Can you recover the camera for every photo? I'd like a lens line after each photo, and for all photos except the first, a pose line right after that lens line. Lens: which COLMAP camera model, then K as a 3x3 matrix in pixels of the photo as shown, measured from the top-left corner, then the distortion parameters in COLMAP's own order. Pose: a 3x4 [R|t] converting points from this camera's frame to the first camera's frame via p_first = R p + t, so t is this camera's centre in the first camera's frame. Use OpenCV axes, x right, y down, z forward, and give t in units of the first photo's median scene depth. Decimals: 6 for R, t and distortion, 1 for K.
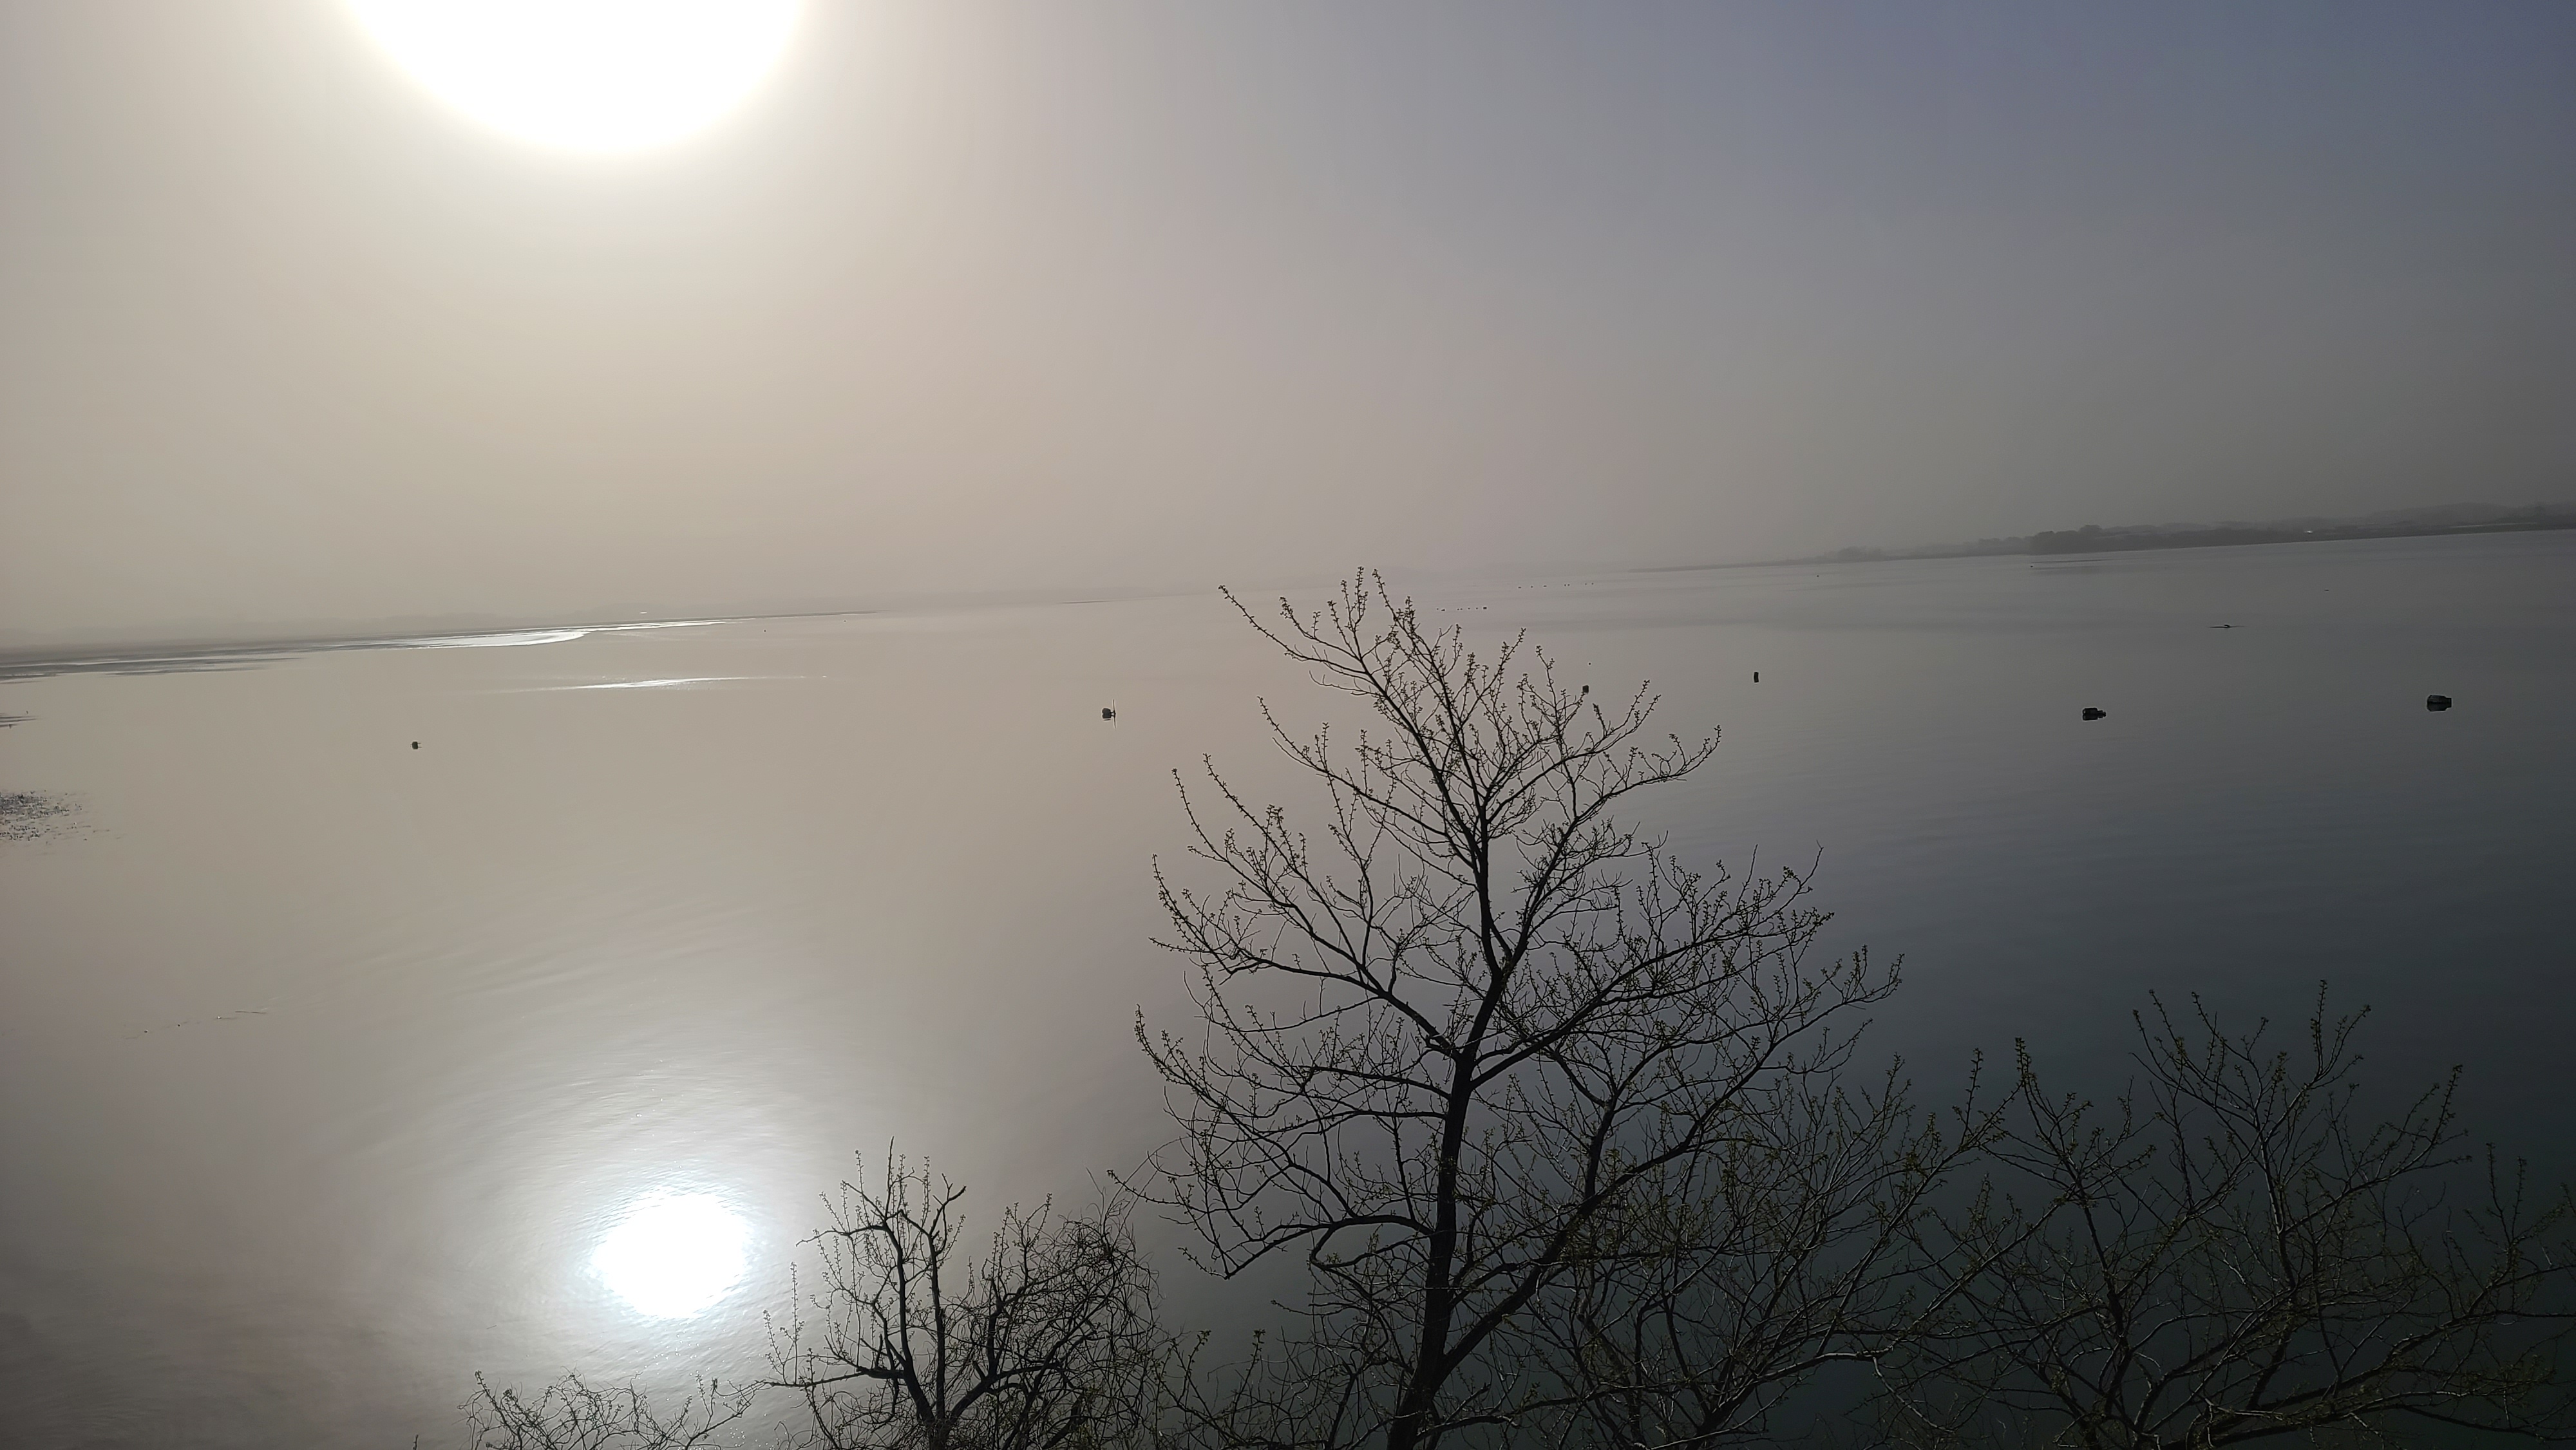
lens RADIAL K [[1854.8, 0, 1290.8], [0, 1854.8, 726.8], [0, 0, 1]] dist [0.090074, -0.070246]
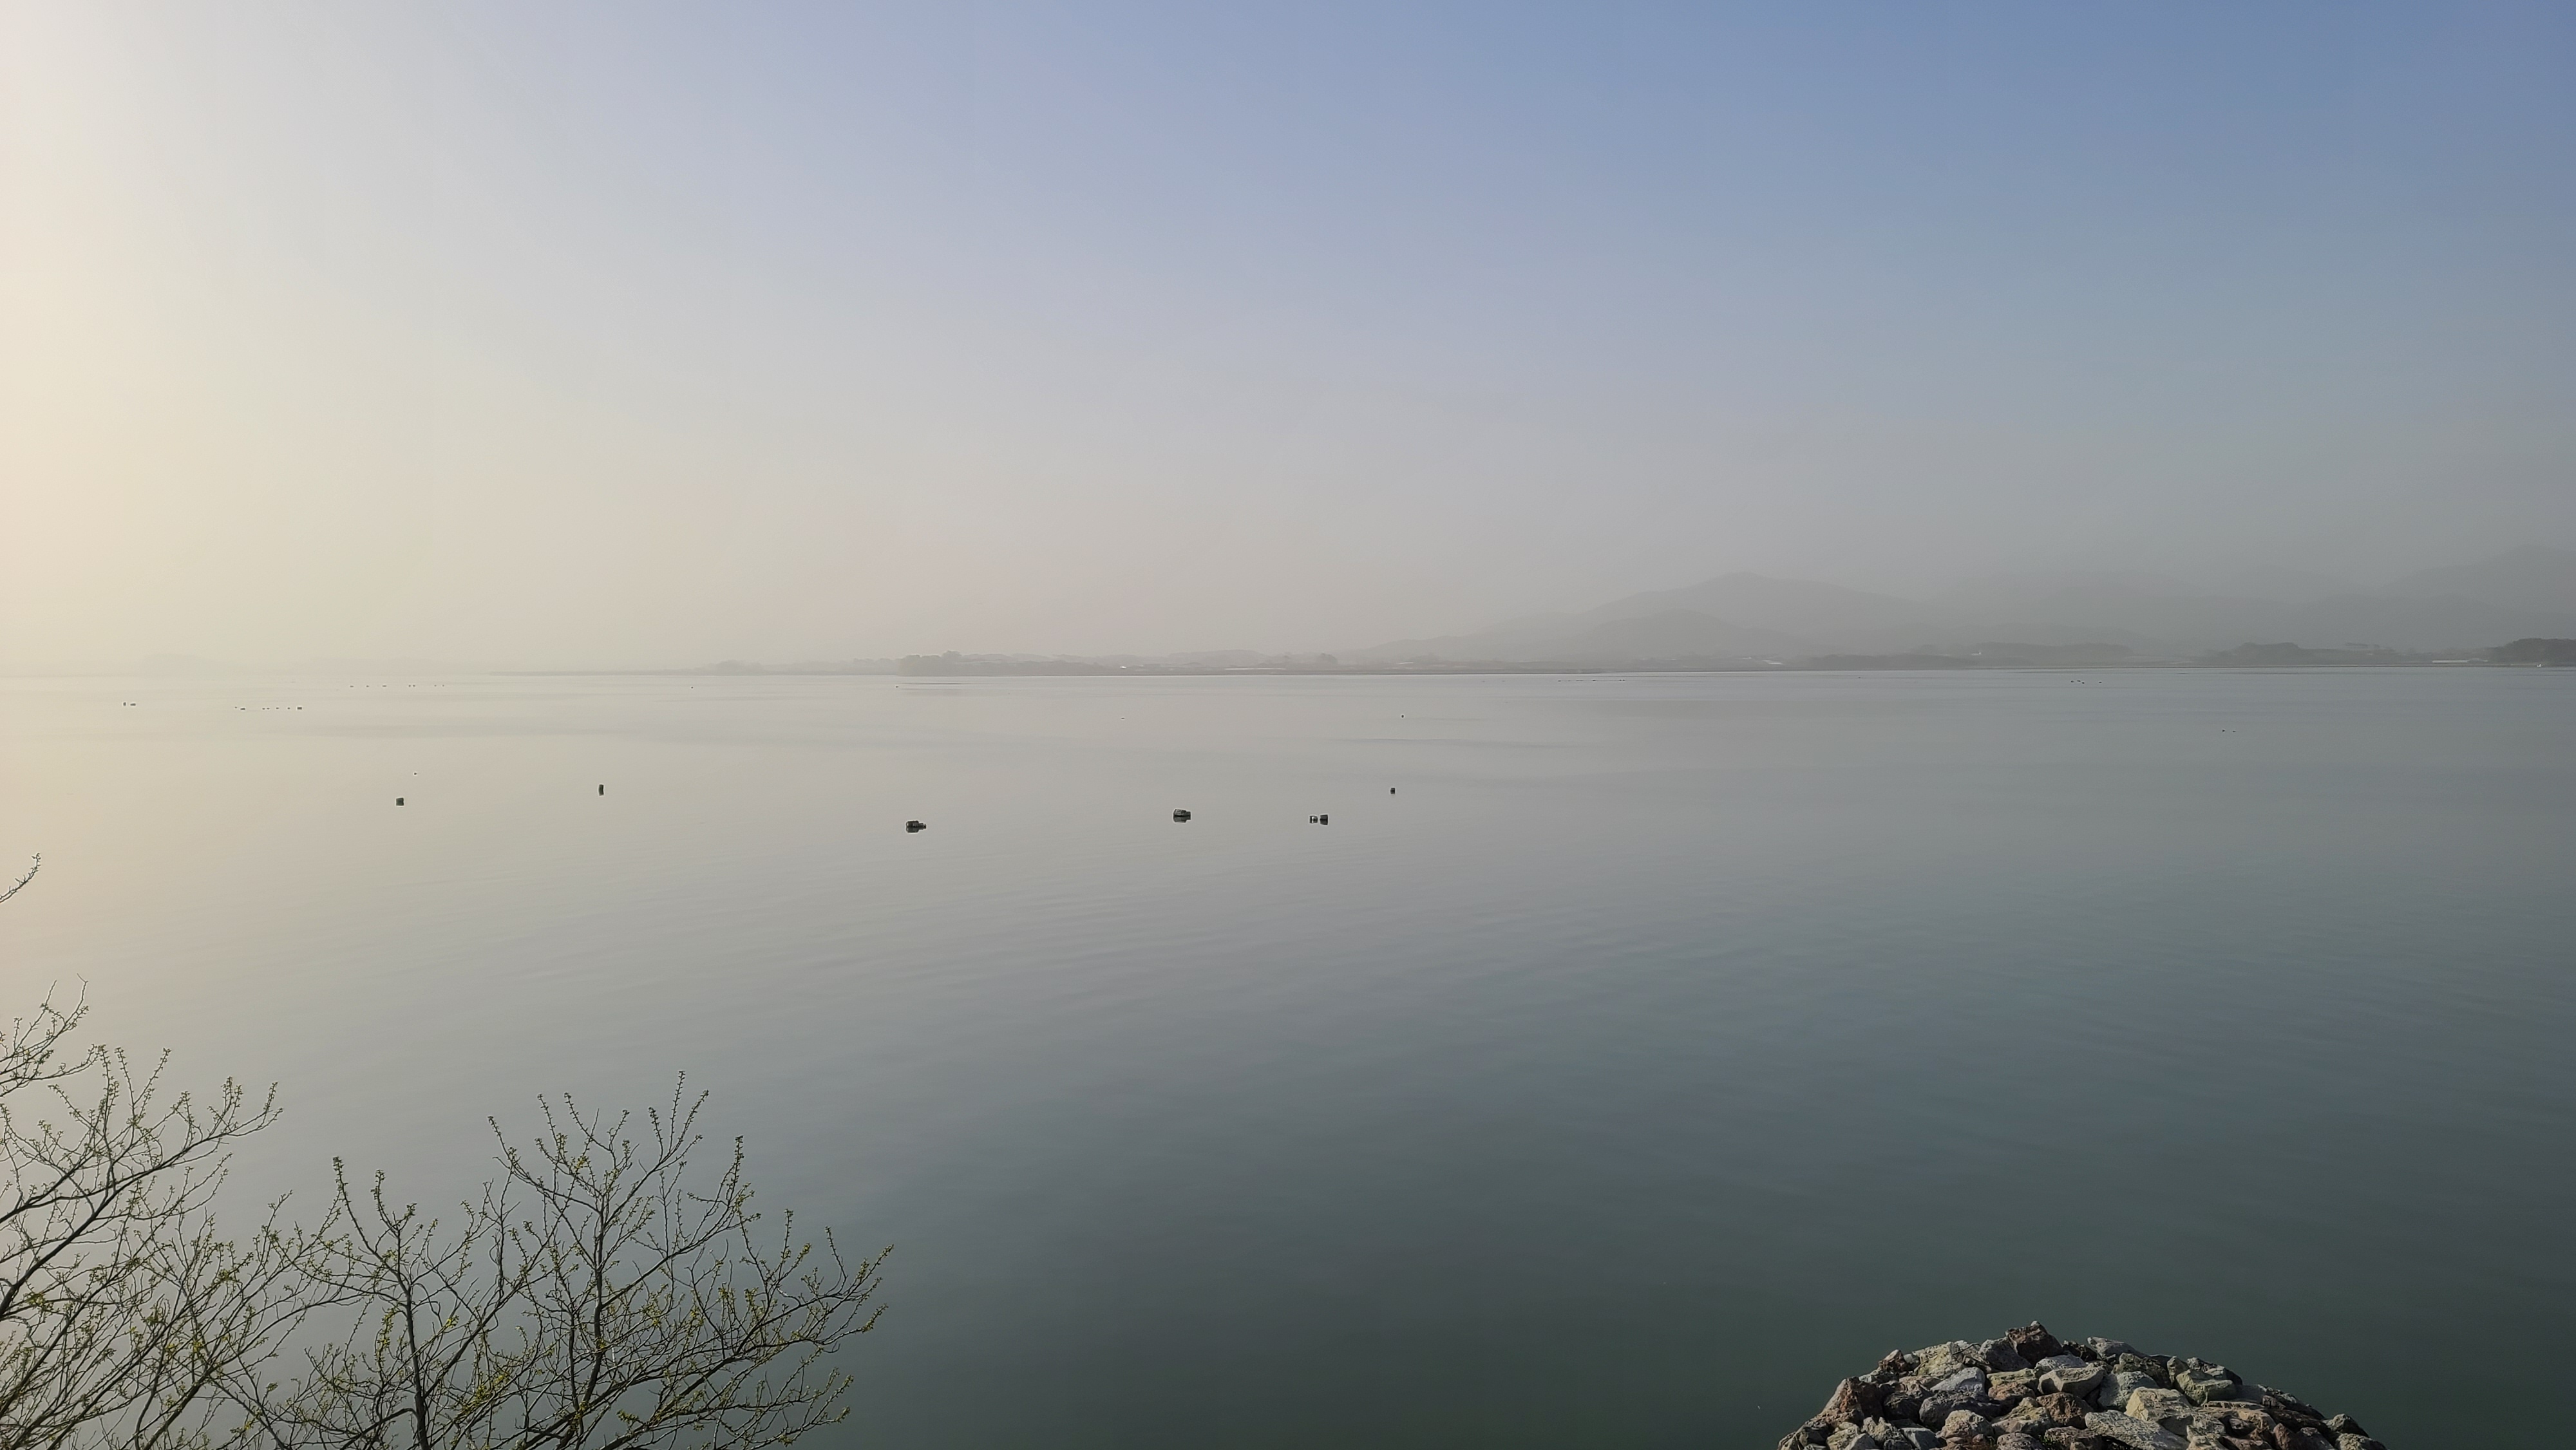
lens RADIAL K [[1854.8, 0, 1292.7], [0, 1854.8, 723.8], [0, 0, 1]] dist [0.090074, -0.070246]
pose [[0.830992, 0.026688, 0.555644, 0.223053], [0.007745, 0.998197, -0.059528, -0.004301], [-0.556231, 0.053770, 0.829287, -0.148478]]
